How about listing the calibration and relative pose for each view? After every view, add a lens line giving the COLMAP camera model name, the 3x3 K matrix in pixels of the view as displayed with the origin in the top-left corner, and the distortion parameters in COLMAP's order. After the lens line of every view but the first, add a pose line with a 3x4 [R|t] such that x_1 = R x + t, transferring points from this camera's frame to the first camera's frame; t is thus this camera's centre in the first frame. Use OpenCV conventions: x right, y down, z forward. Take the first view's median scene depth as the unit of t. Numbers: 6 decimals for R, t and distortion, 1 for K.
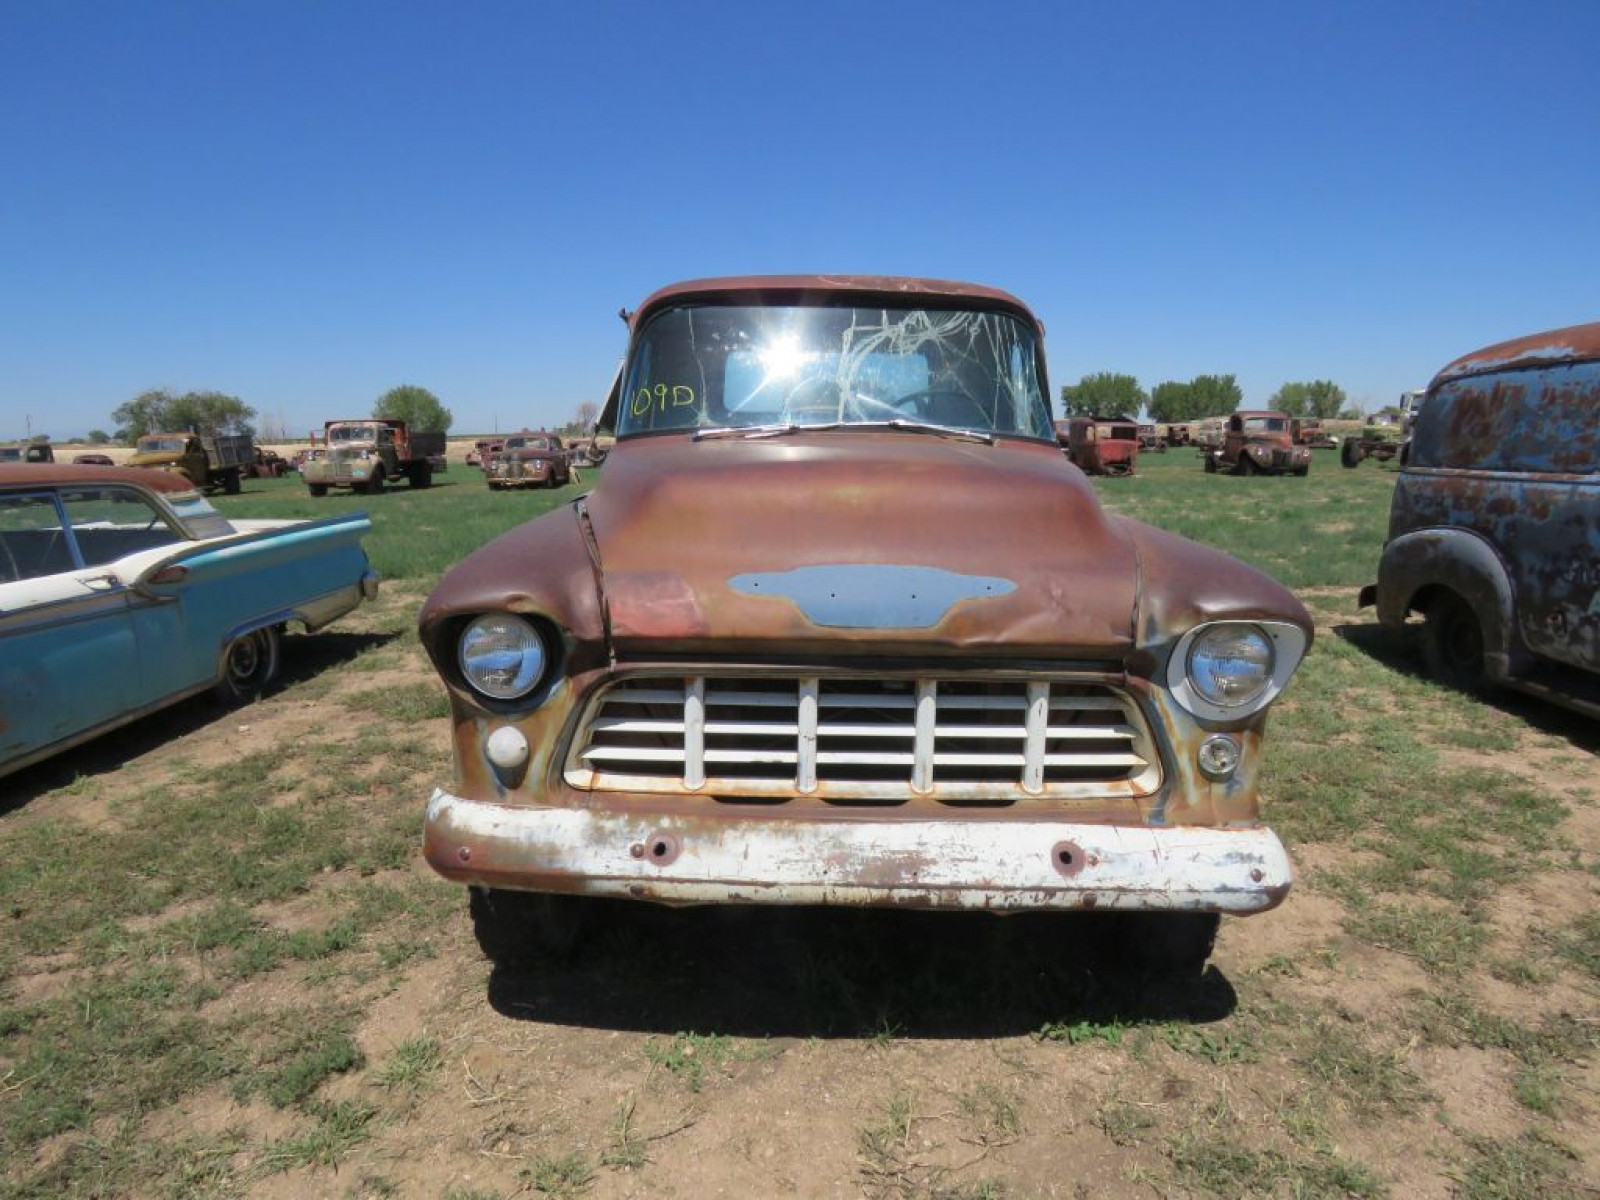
lens RADIAL K [[1015.9, 0, 794.4], [0, 1015.9, 686.5], [0, 0, 1]] dist [-0.001599, 0.001930]
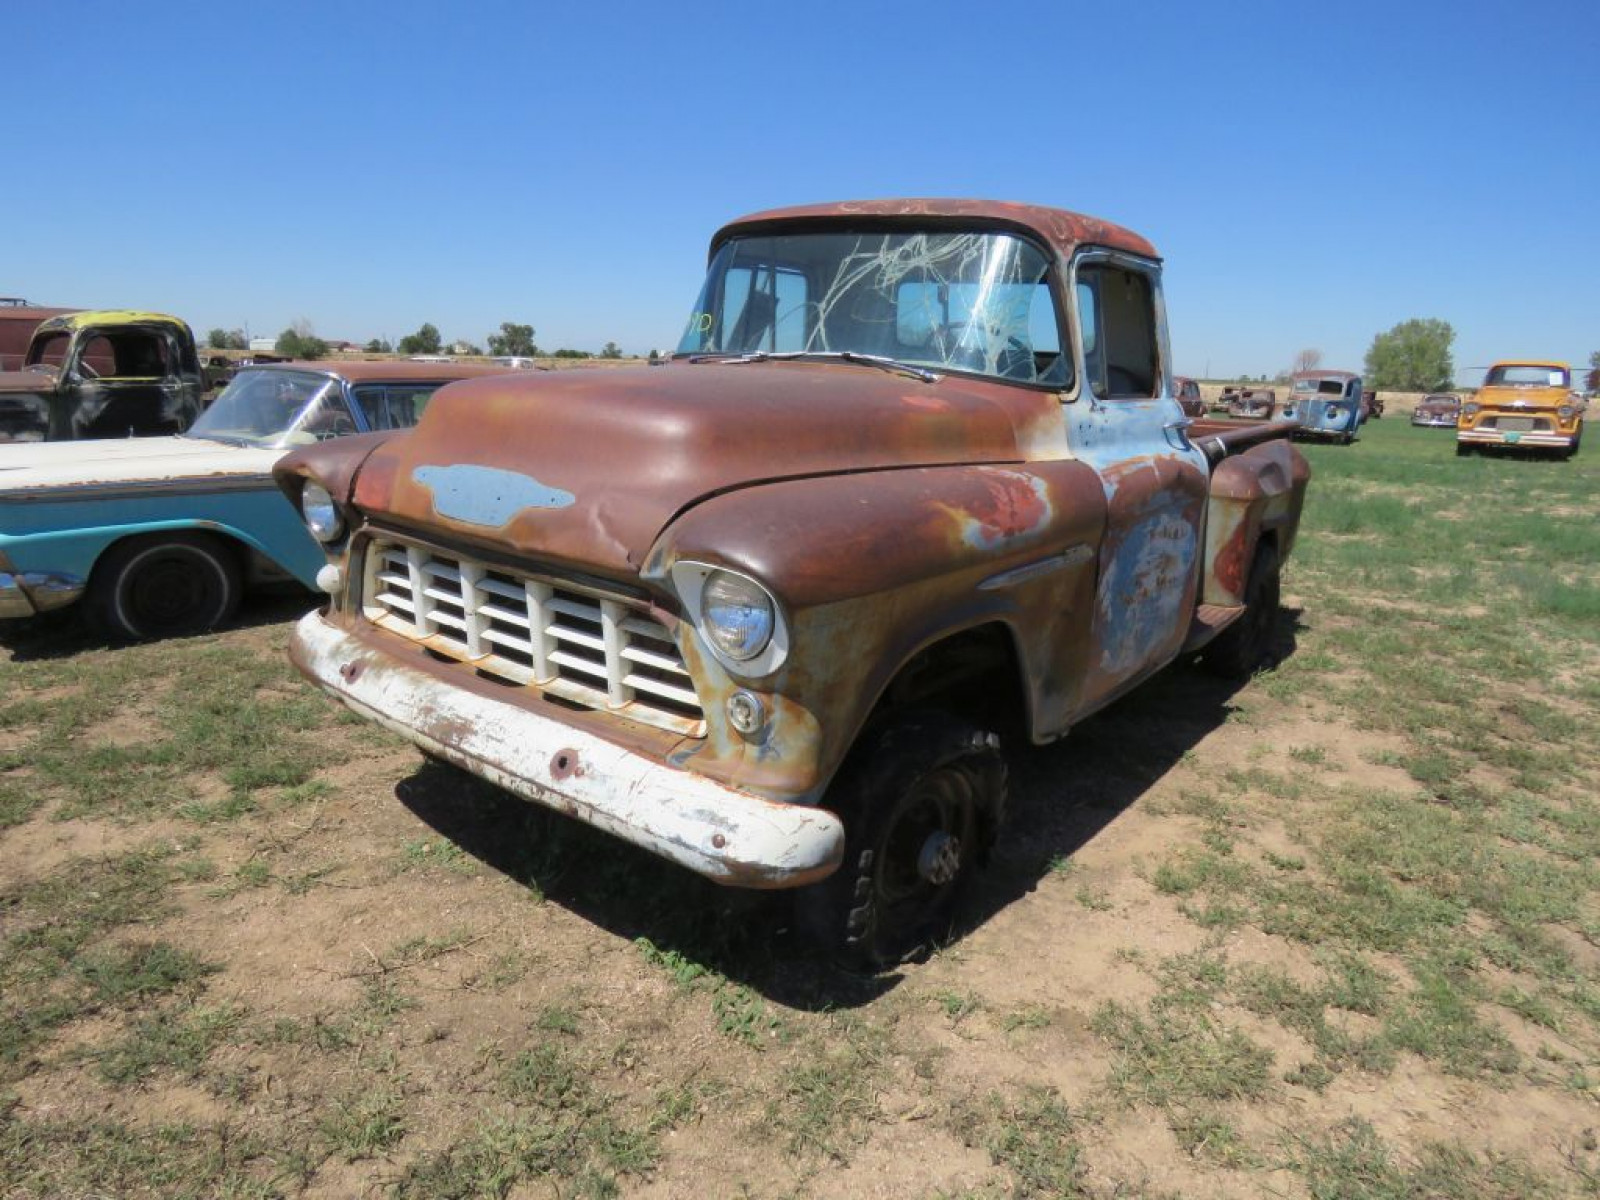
lens RADIAL K [[1023.9, 0, 801.0], [0, 1023.9, 692.2], [0, 0, 1]] dist [-0.016697, -0.003429]
pose [[0.781895, 0.224523, -0.581574, 1.021864], [-0.191716, 0.974285, 0.118382, -0.073699], [0.593199, 0.018935, 0.804833, 0.278172]]
